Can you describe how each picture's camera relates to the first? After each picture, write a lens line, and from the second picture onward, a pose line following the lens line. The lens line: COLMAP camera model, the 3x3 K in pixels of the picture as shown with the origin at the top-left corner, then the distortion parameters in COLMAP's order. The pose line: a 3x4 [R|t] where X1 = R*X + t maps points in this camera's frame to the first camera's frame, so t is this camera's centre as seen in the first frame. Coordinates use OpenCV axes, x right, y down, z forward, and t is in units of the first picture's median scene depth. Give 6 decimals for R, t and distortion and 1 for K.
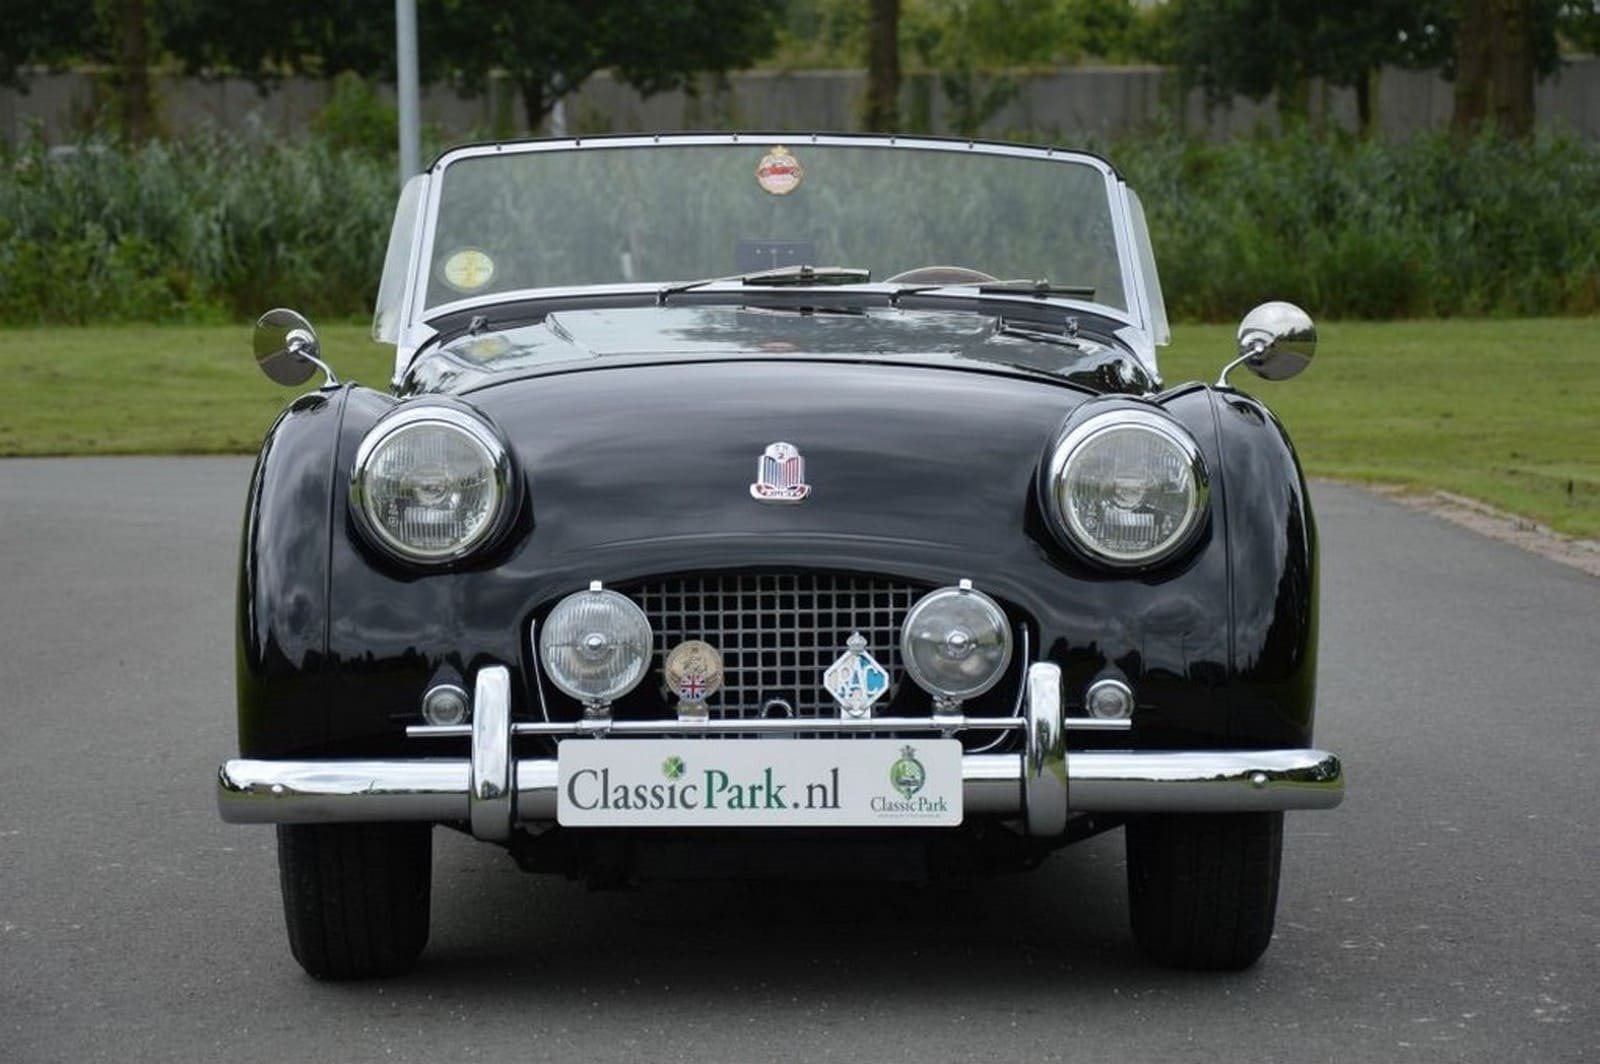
lens RADIAL K [[5141.2, 0, 796.9], [0, 5141.2, 492.0], [0, 0, 1]] dist [1.053747, 0.000000]
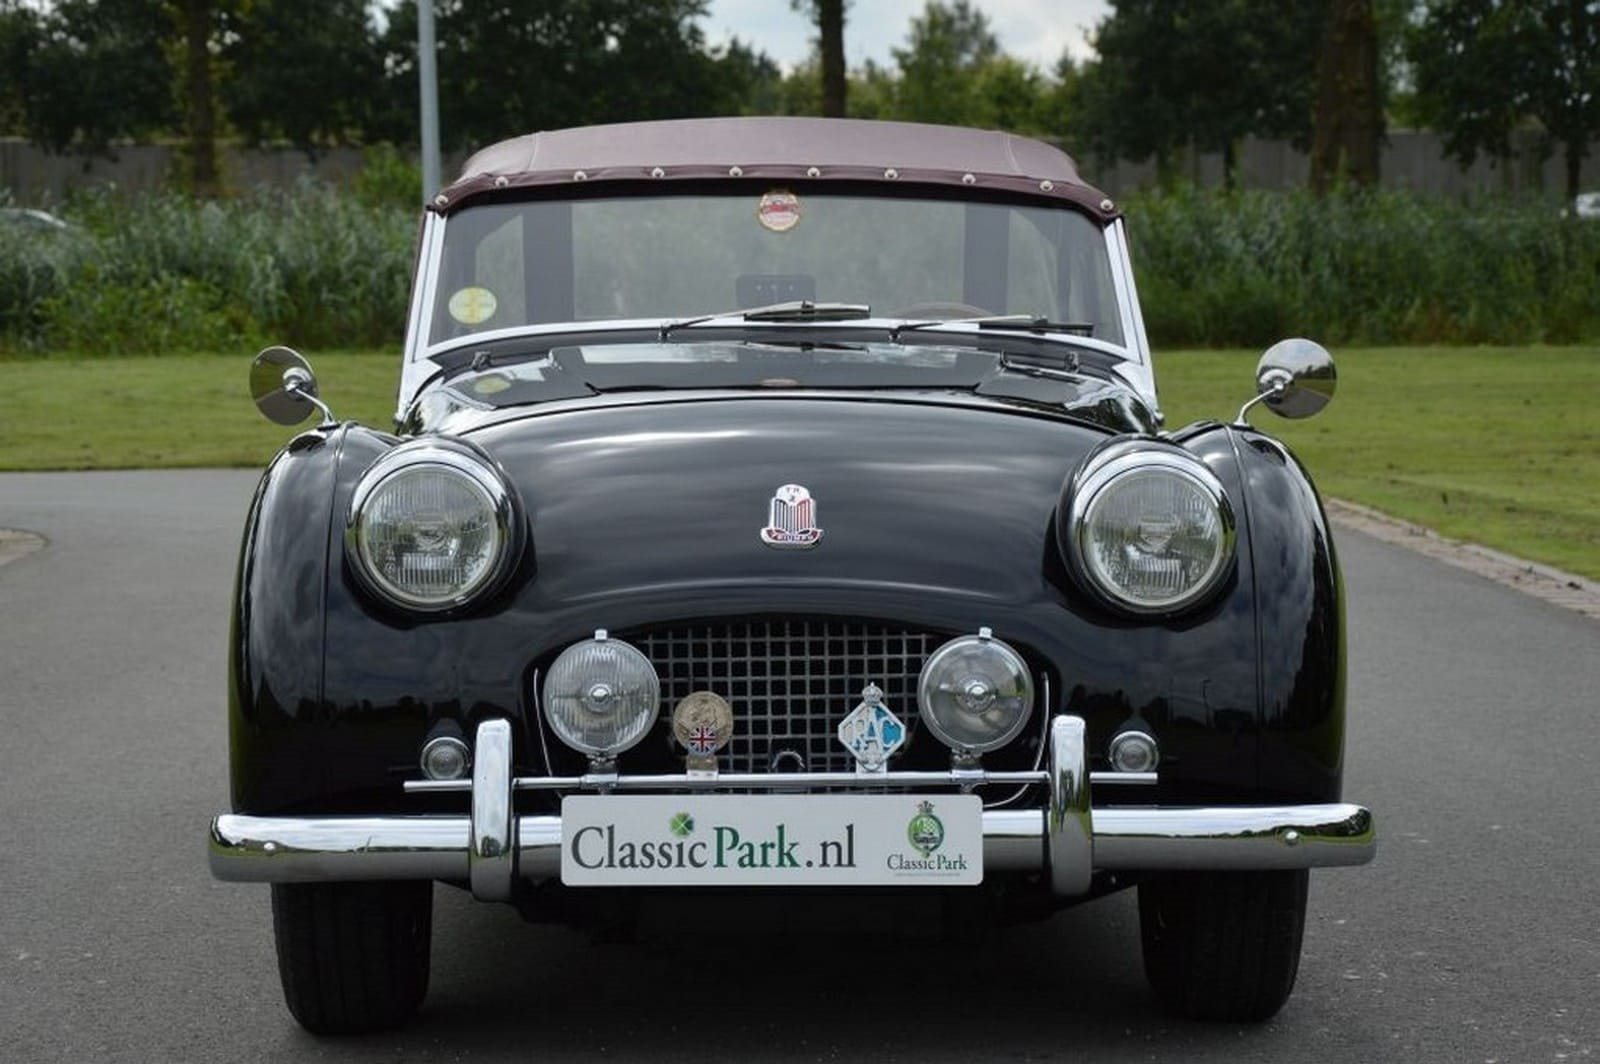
lens RADIAL K [[4232.6, 0, 771.2], [0, 4232.6, 517.9], [0, 0, 1]] dist [0.703061, 0.000000]
pose [[0.999991, -0.001934, 0.003699, -0.009977], [0.001909, 0.999976, 0.006710, -0.008781], [-0.003712, -0.006703, 0.999971, 0.206749]]
